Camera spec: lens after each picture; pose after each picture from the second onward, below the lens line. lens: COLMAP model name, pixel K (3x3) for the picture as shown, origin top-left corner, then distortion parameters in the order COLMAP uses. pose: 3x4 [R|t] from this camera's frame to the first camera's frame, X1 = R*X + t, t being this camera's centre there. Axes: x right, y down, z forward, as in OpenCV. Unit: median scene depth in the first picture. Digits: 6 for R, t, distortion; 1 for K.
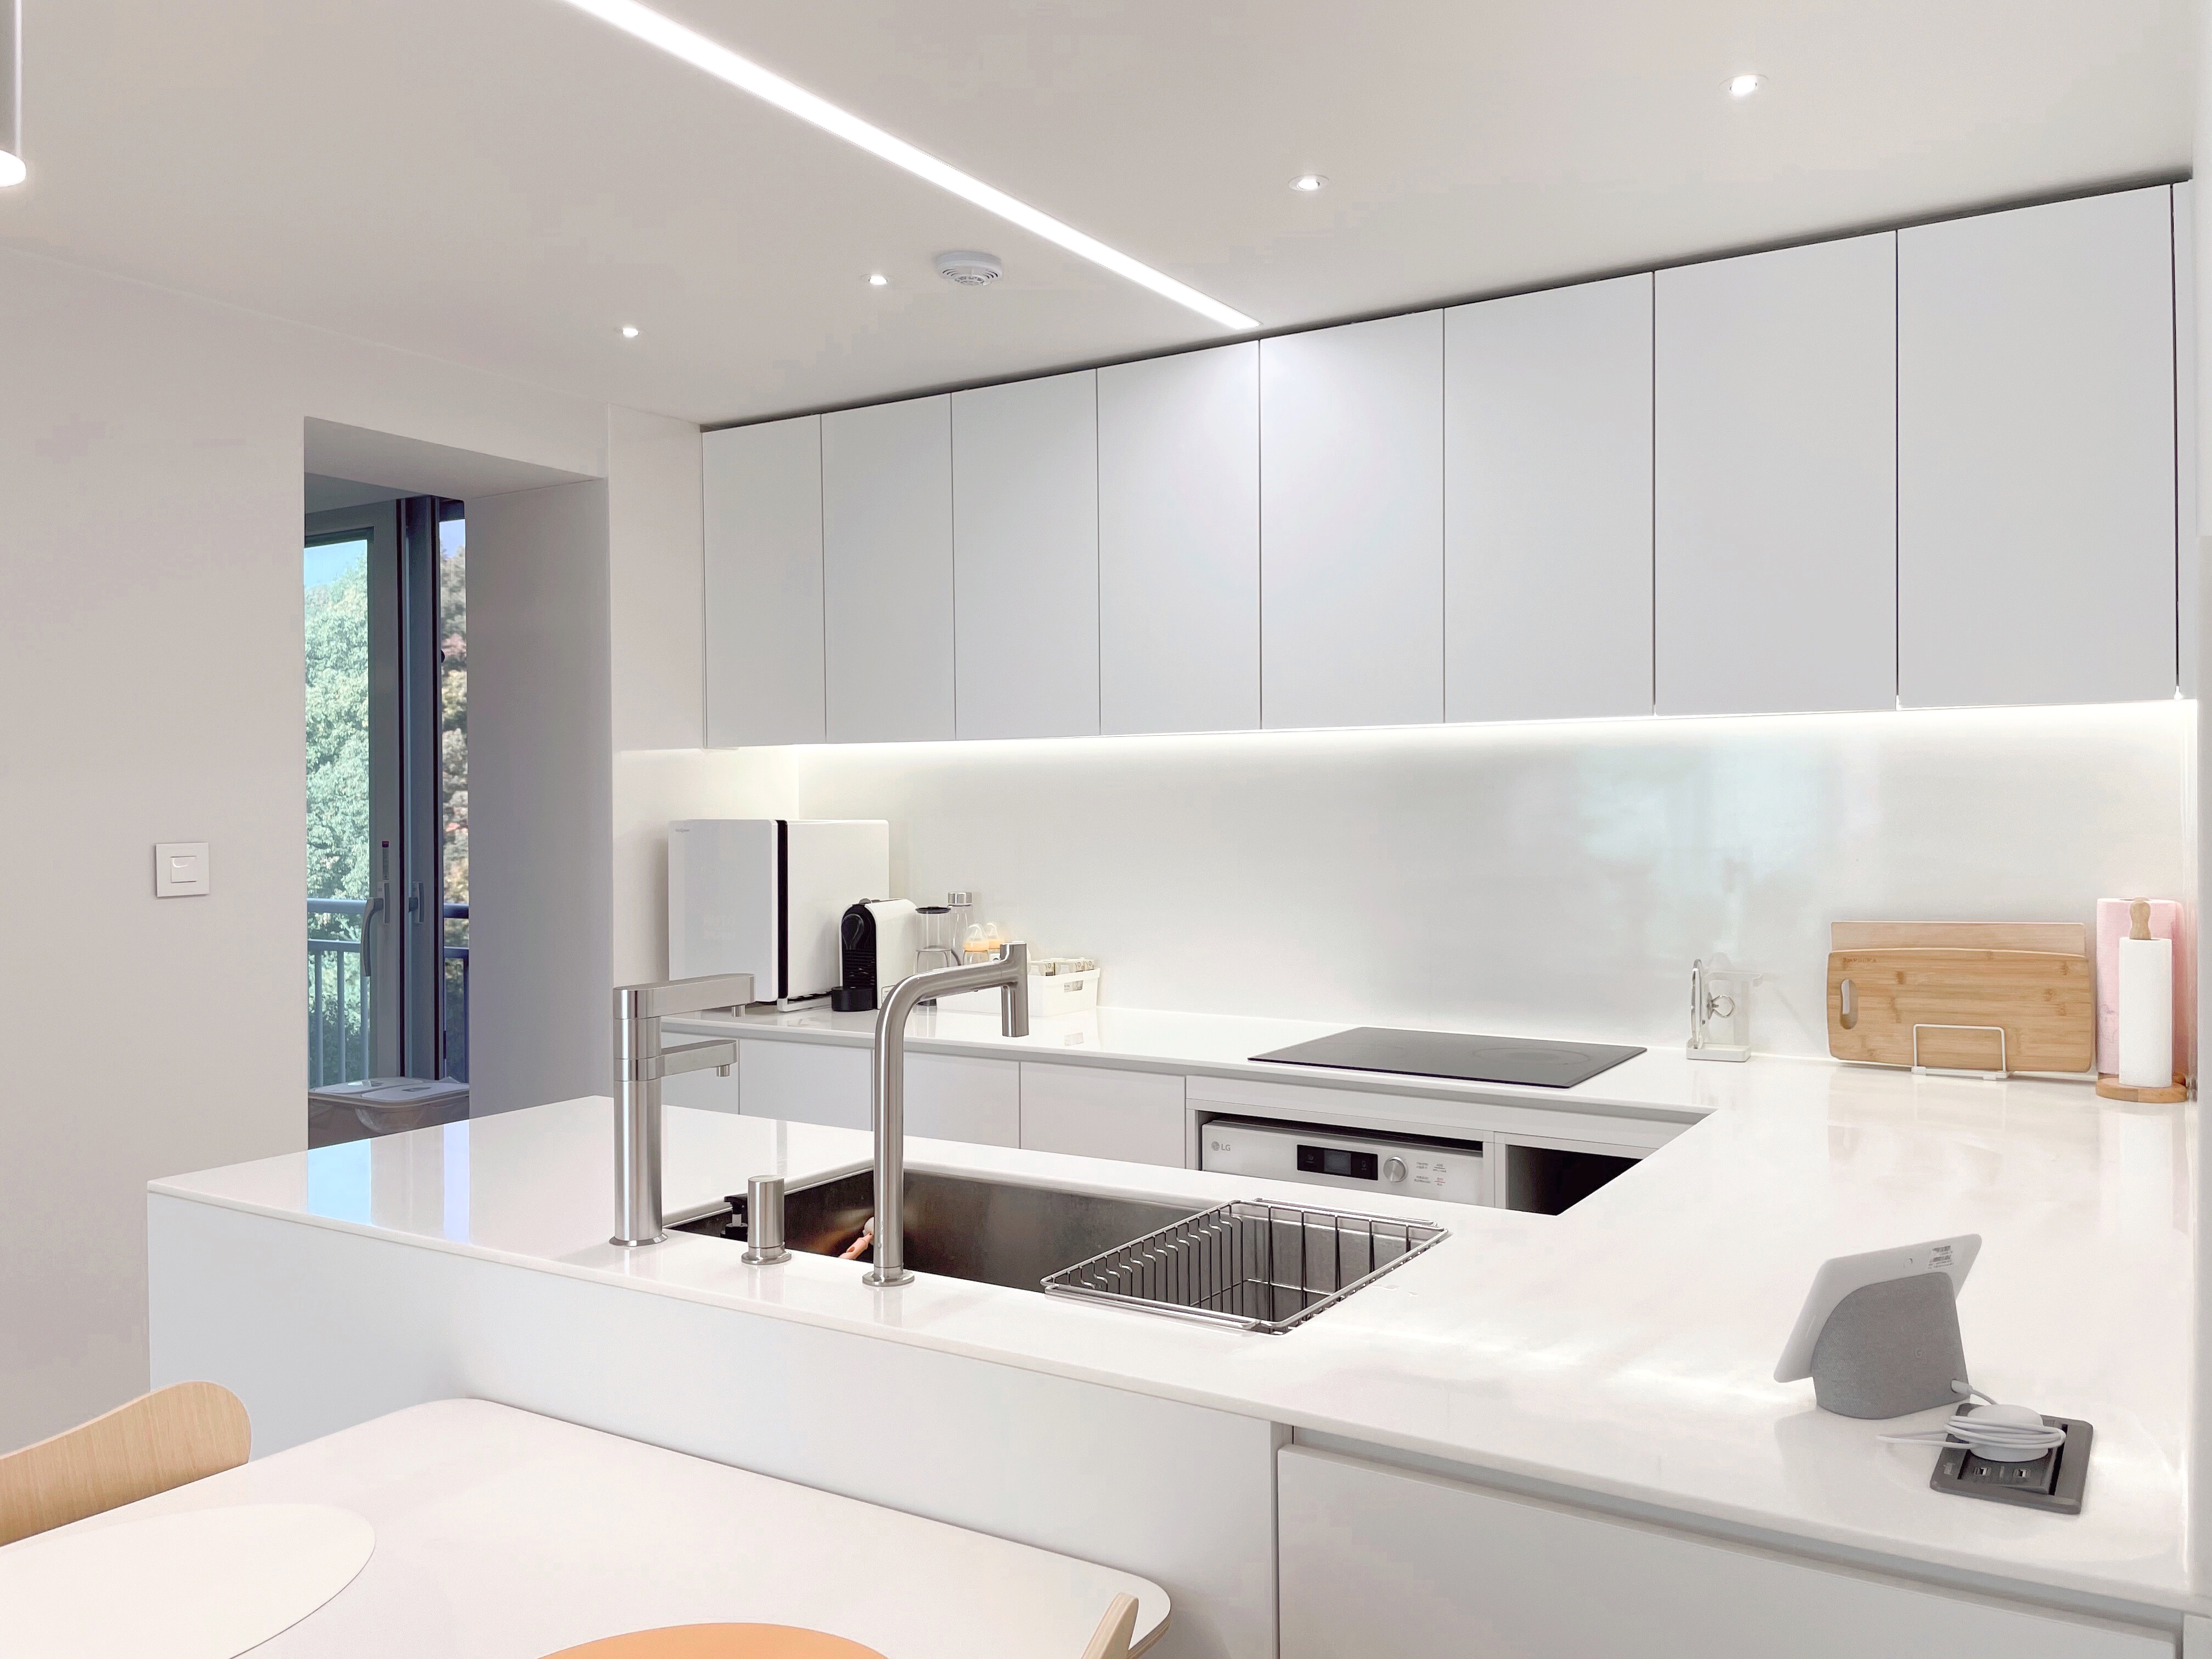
lens RADIAL K [[1697.7, 0, 1108.9], [0, 1697.7, 842.0], [0, 0, 1]] dist [-0.000806, -0.000346]
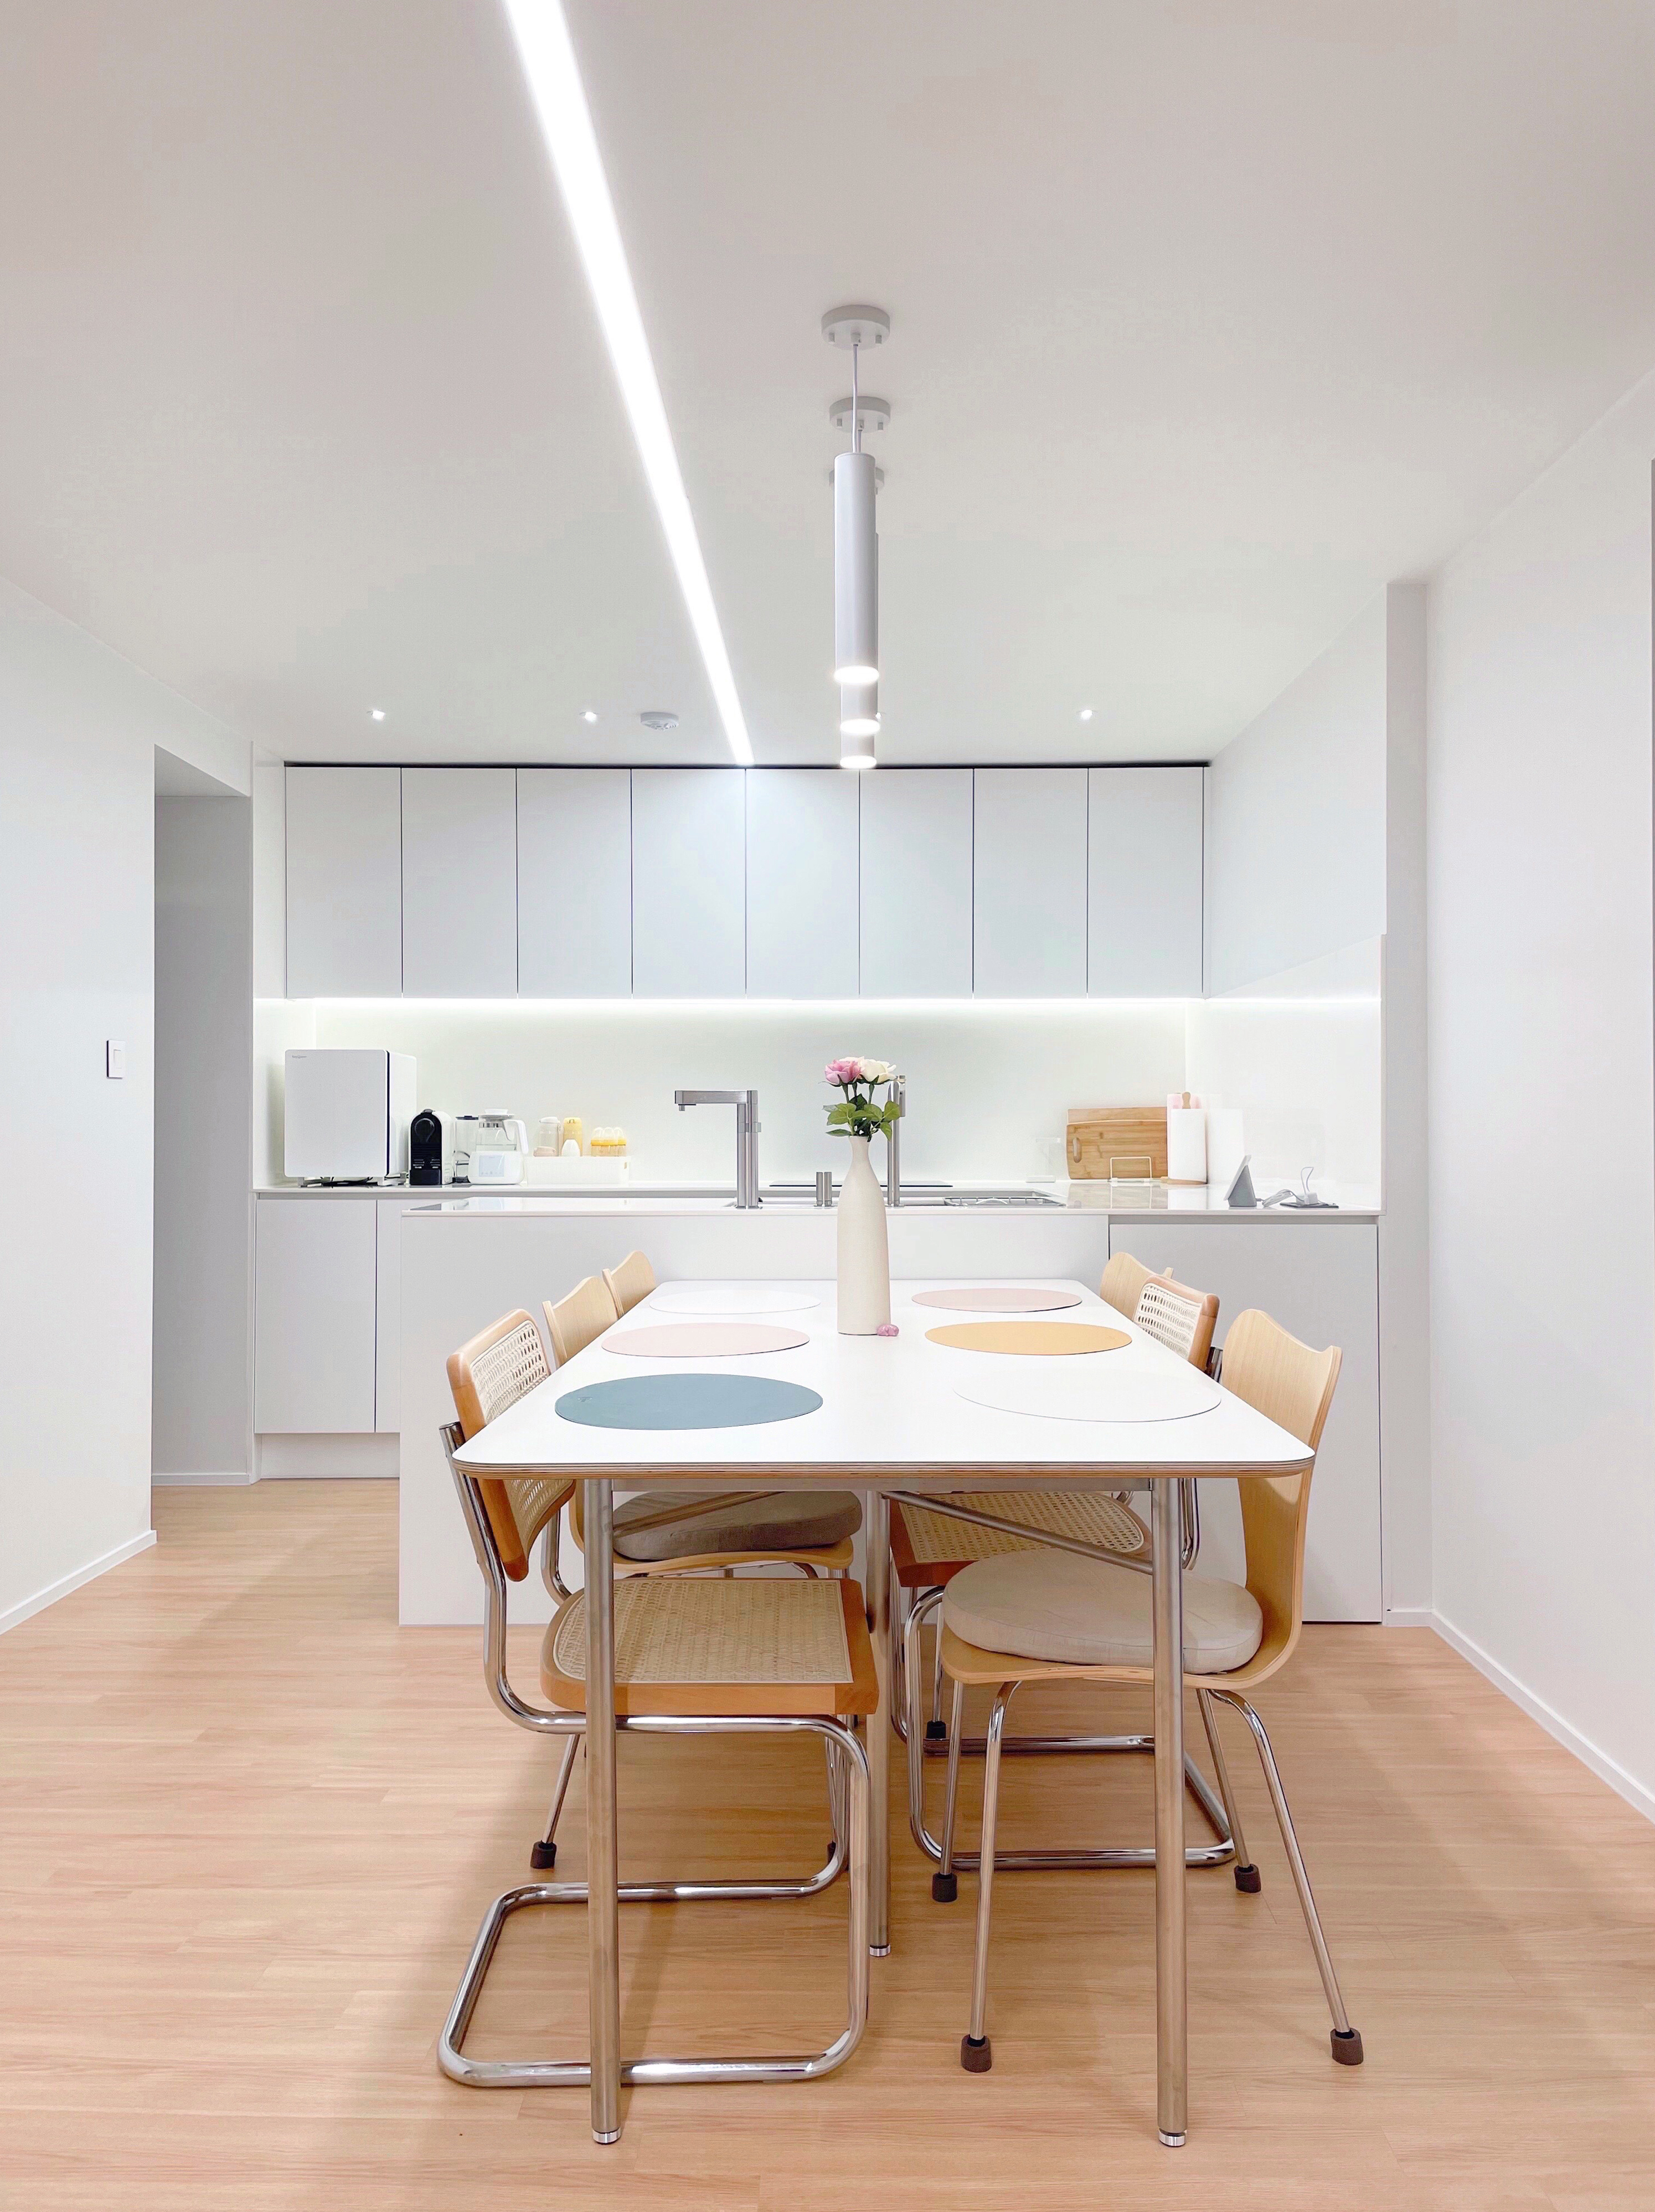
lens RADIAL K [[1697.9, 0, 831.8], [0, 1697.9, 1102.6], [0, 0, 1]] dist [-0.000806, -0.000346]
pose [[0.858161, 0.018347, 0.513054, -0.767729], [-0.003429, 0.999544, -0.030009, 0.091640], [-0.513370, 0.023993, 0.857832, -0.523196]]
